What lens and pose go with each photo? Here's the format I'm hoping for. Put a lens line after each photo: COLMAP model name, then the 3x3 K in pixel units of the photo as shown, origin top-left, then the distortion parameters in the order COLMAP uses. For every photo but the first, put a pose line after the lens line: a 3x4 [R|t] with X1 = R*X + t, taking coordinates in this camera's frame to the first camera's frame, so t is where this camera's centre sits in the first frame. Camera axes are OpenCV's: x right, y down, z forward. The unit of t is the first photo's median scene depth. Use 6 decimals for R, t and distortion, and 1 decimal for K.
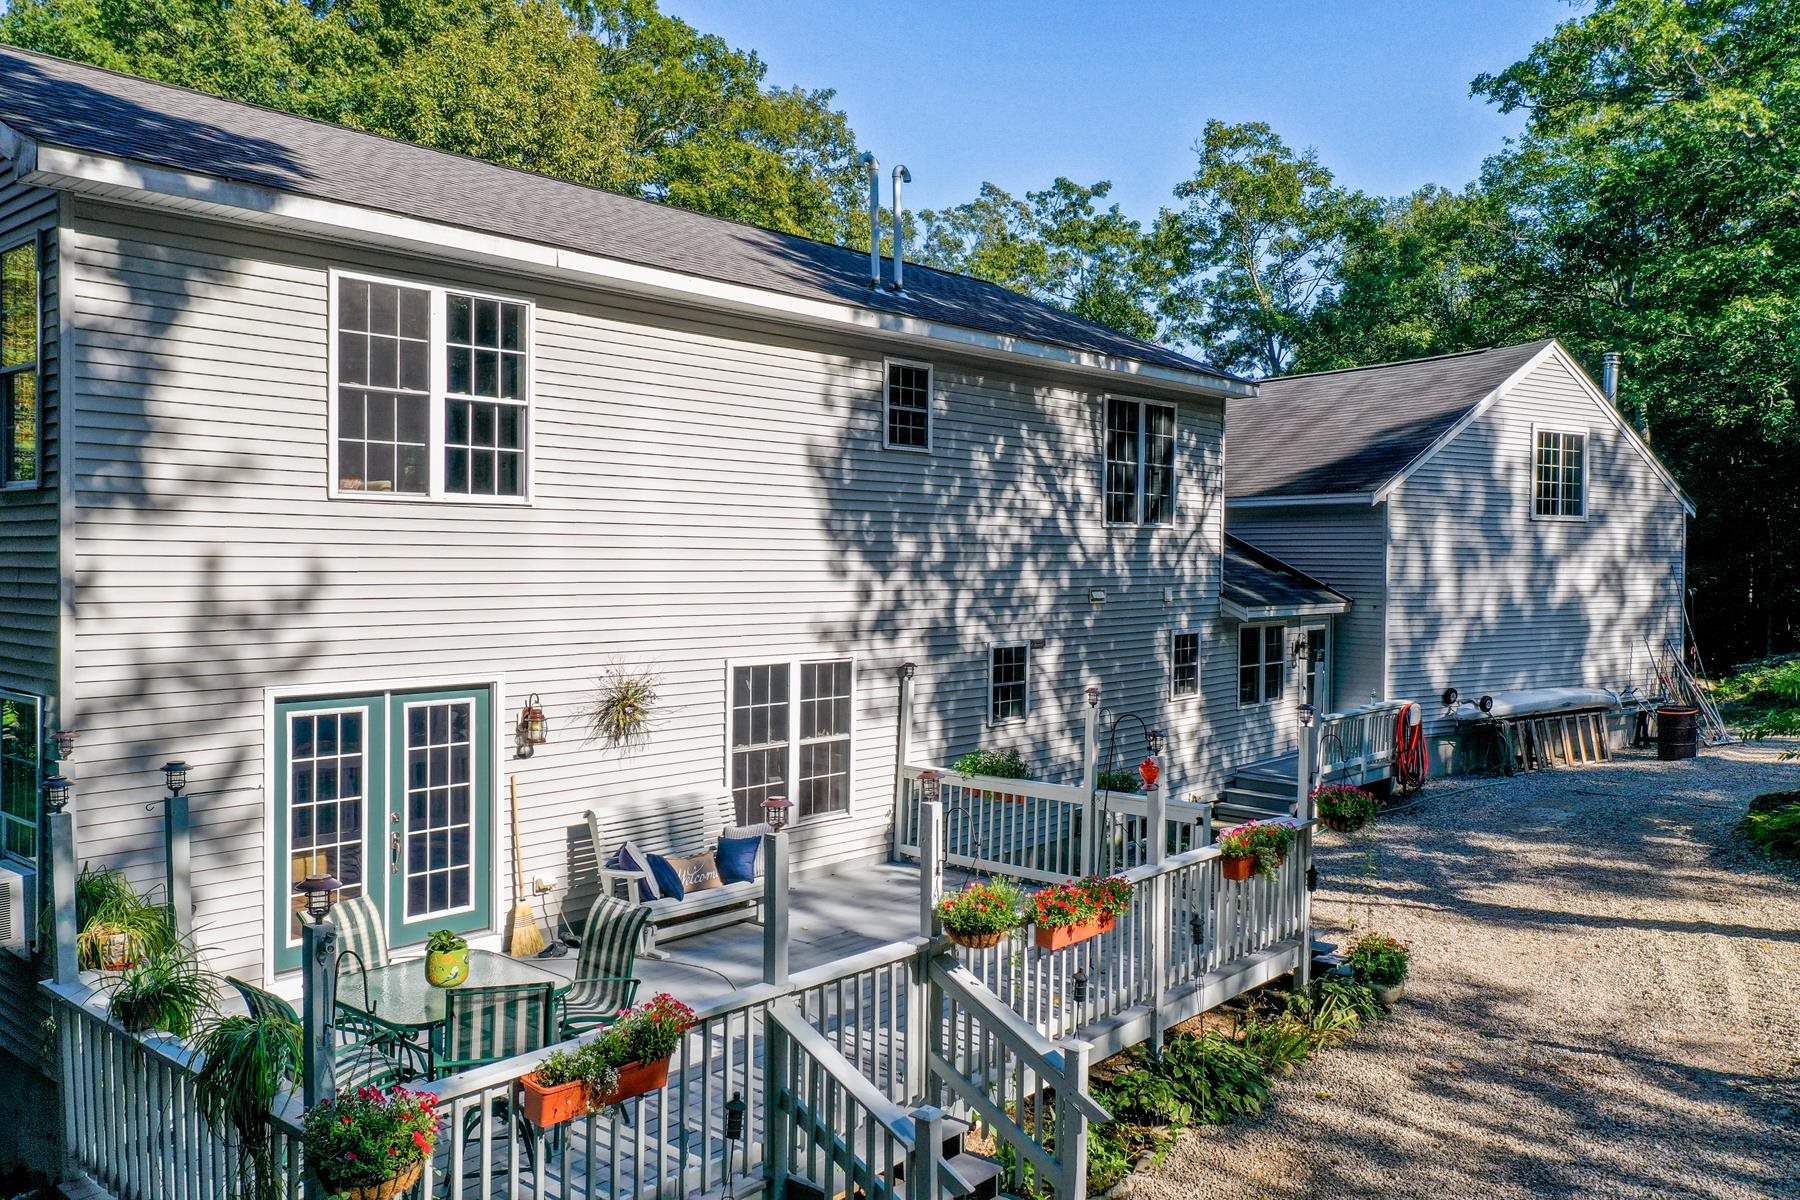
lens RADIAL K [[1432.4, 0, 894.3], [0, 1432.4, 602.4], [0, 0, 1]] dist [-0.003974, -0.001389]
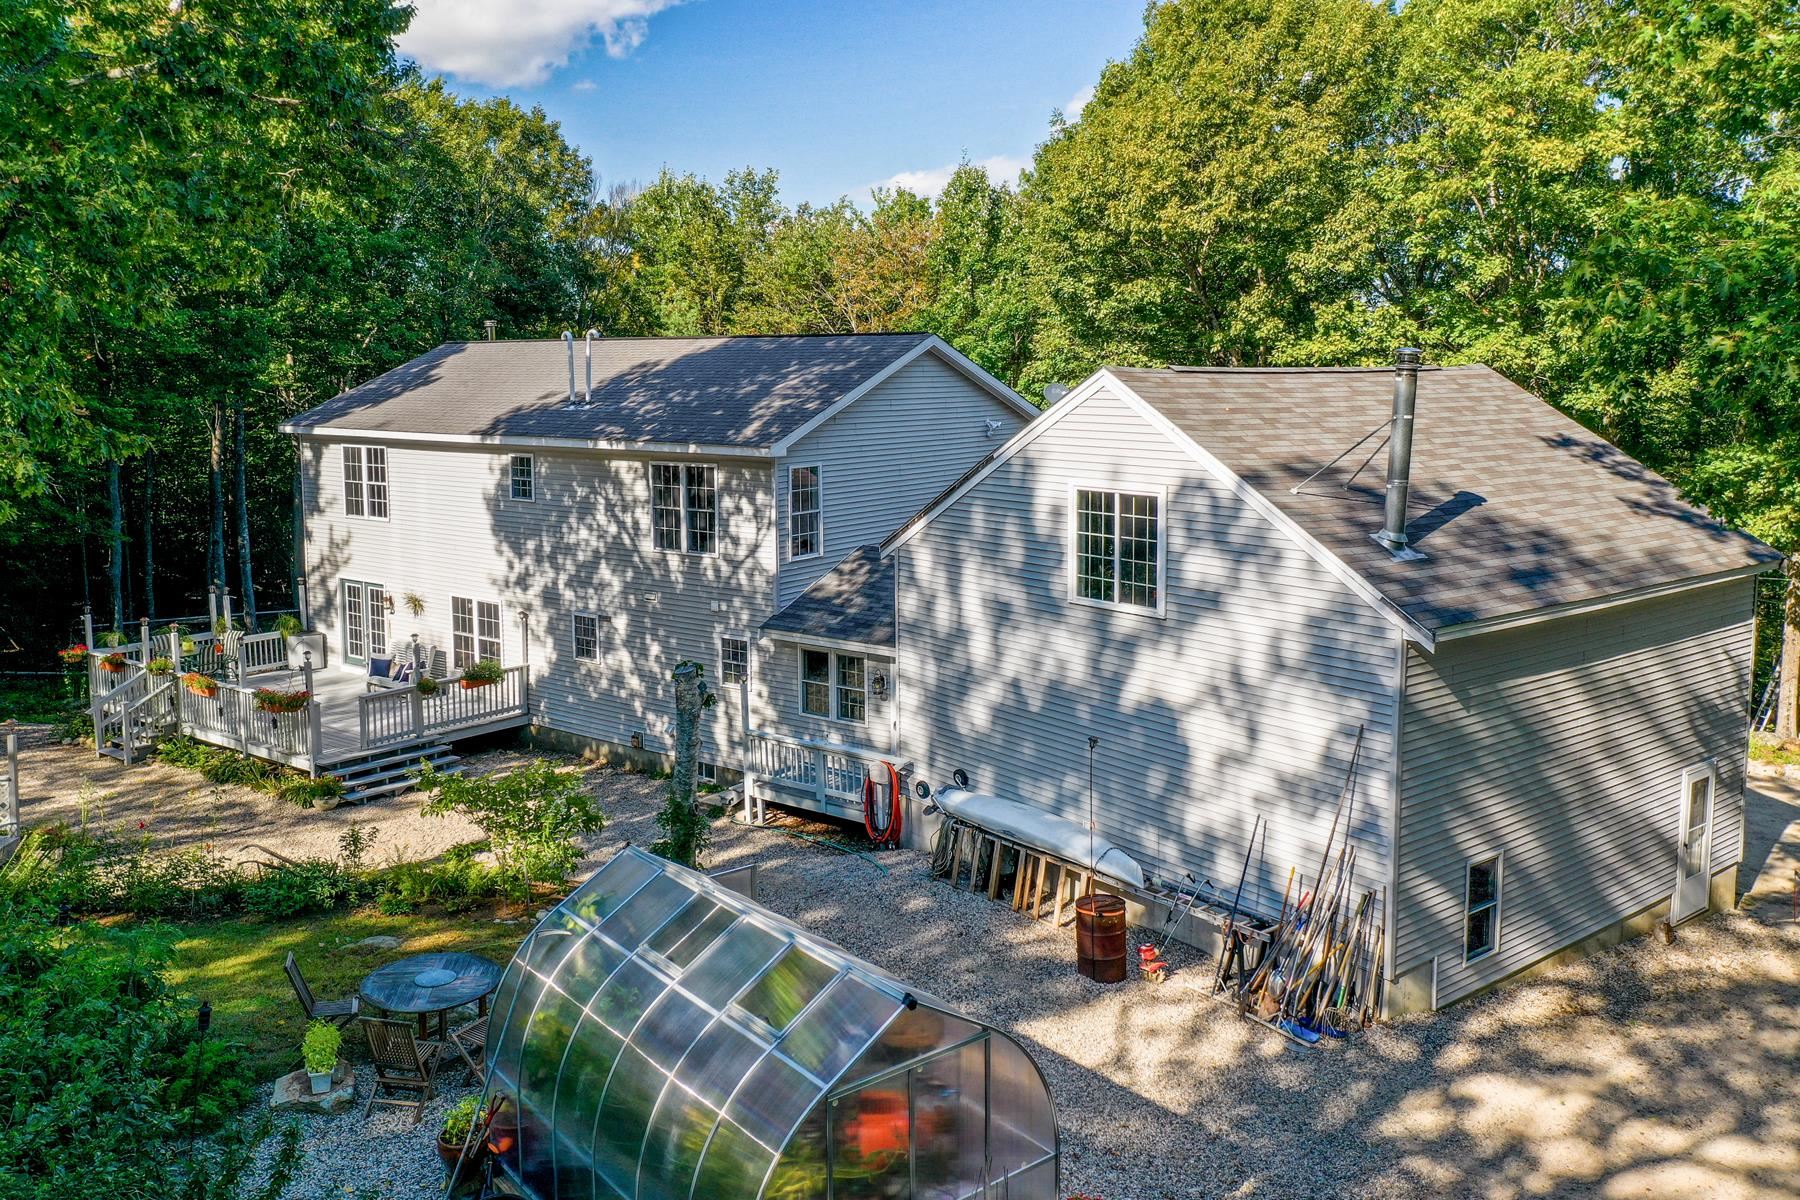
lens RADIAL K [[1432.4, 0, 894.3], [0, 1432.4, 602.4], [0, 0, 1]] dist [-0.003974, -0.001389]
pose [[0.072875, 0.112222, -0.991007, 1.746488], [-0.073165, 0.991573, 0.106906, -0.181479], [0.994654, 0.064716, 0.080471, 1.192446]]
